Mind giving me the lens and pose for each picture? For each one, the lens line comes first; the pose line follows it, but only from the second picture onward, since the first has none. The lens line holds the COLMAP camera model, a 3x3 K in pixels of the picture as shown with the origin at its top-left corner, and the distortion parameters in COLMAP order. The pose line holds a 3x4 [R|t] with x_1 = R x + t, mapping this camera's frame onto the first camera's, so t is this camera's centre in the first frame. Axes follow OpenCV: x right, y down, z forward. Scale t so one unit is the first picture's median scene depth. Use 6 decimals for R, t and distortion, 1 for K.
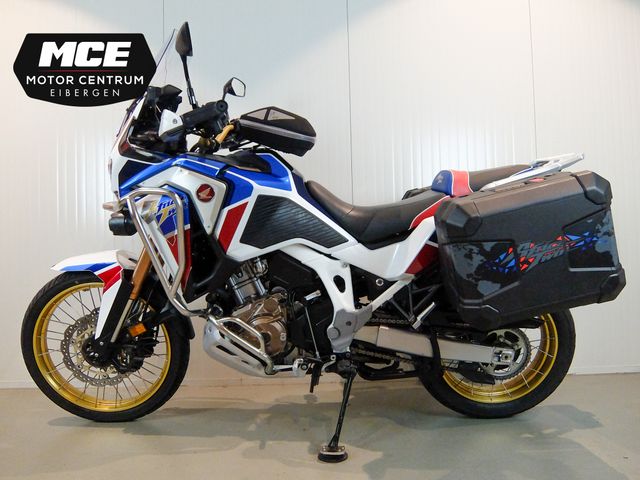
lens RADIAL K [[482.9, 0, 319.2], [0, 482.9, 244.1], [0, 0, 1]] dist [-0.026217, 0.008219]
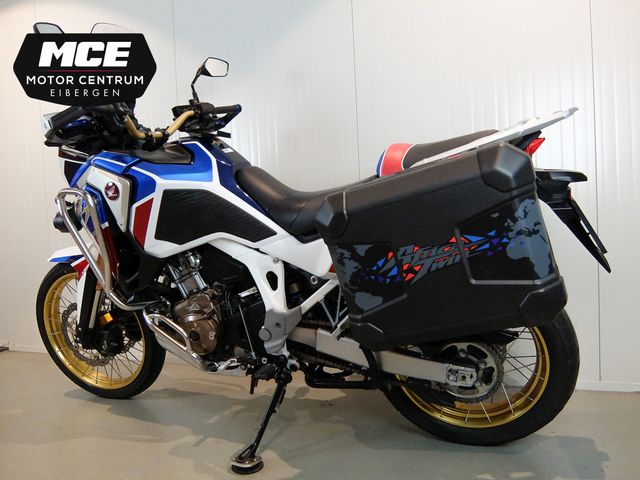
lens RADIAL K [[482.9, 0, 316.7], [0, 482.9, 243.9], [0, 0, 1]] dist [-0.026217, 0.008219]
pose [[0.938203, -0.001938, -0.346079, 0.435350], [0.029657, 0.996756, 0.074817, -0.052048], [0.344812, -0.080457, 0.935217, 0.187222]]
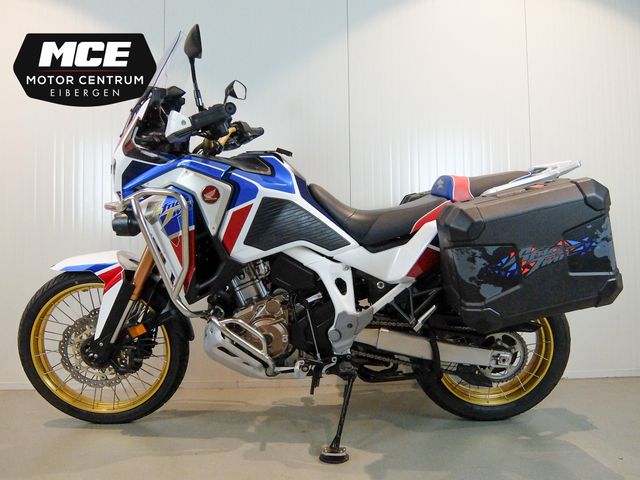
lens RADIAL K [[482.9, 0, 319.1], [0, 482.9, 243.8], [0, 0, 1]] dist [-0.026217, 0.008219]
pose [[0.999606, 0.011138, 0.025749, -0.030368], [-0.010897, 0.999896, -0.009460, 0.003391], [-0.025851, 0.009176, 0.999624, -0.008141]]
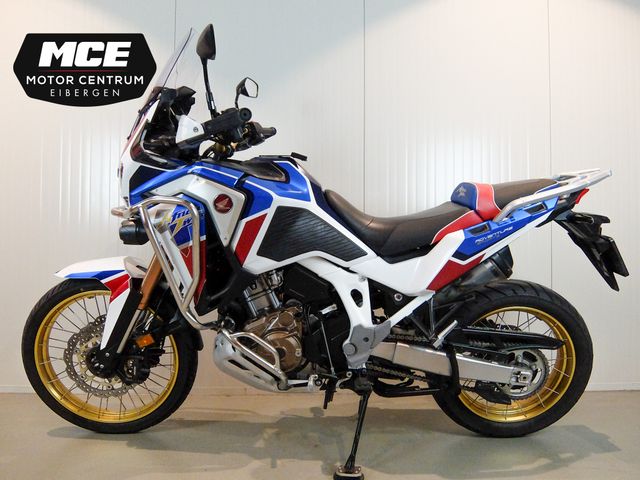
lens RADIAL K [[482.9, 0, 318.0], [0, 482.9, 245.0], [0, 0, 1]] dist [-0.026217, 0.008219]
pose [[0.999571, 0.023424, 0.017606, -0.055230], [-0.023704, 0.999593, 0.015856, -0.037775], [-0.017227, -0.016266, 0.999719, 0.036486]]
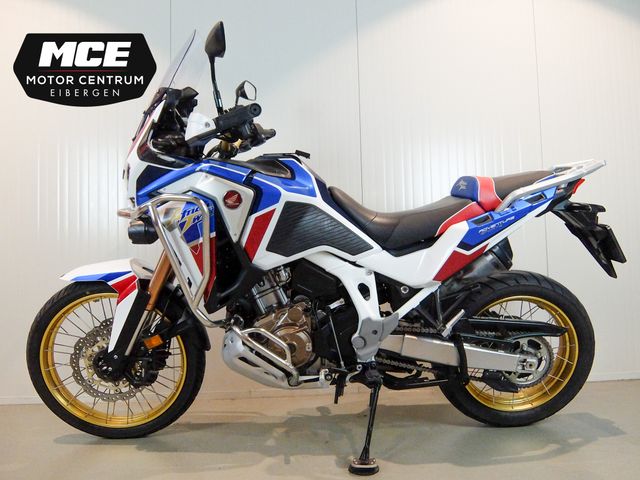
lens RADIAL K [[482.9, 0, 317.7], [0, 482.9, 244.3], [0, 0, 1]] dist [-0.026217, 0.008219]
pose [[0.998947, -0.004898, 0.045625, -0.096355], [0.005375, 0.999932, -0.010355, -0.004688], [-0.045571, 0.010589, 0.998905, 0.025617]]
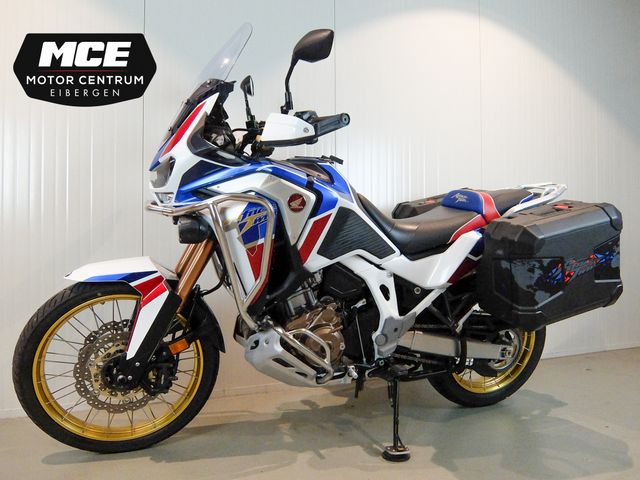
lens RADIAL K [[482.9, 0, 319.8], [0, 482.9, 244.9], [0, 0, 1]] dist [-0.026217, 0.008219]
pose [[0.935499, 0.021051, 0.352703, -0.465452], [-0.025134, 0.999660, 0.007000, -0.025697], [-0.352435, -0.015414, 0.935709, 0.065950]]
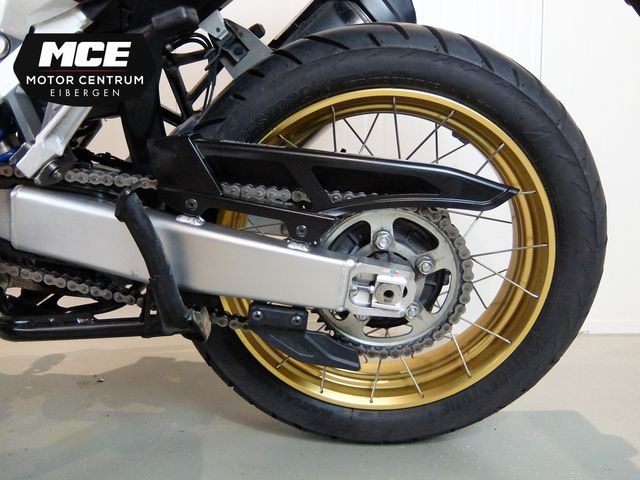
lens RADIAL K [[482.9, 0, 321.4], [0, 482.9, 244.5], [0, 0, 1]] dist [-0.026217, 0.008219]
pose [[0.999174, 0.030632, -0.026721, 0.350648], [-0.026749, 0.990457, 0.135204, 0.161240], [0.030607, -0.134377, 0.990457, 0.680563]]
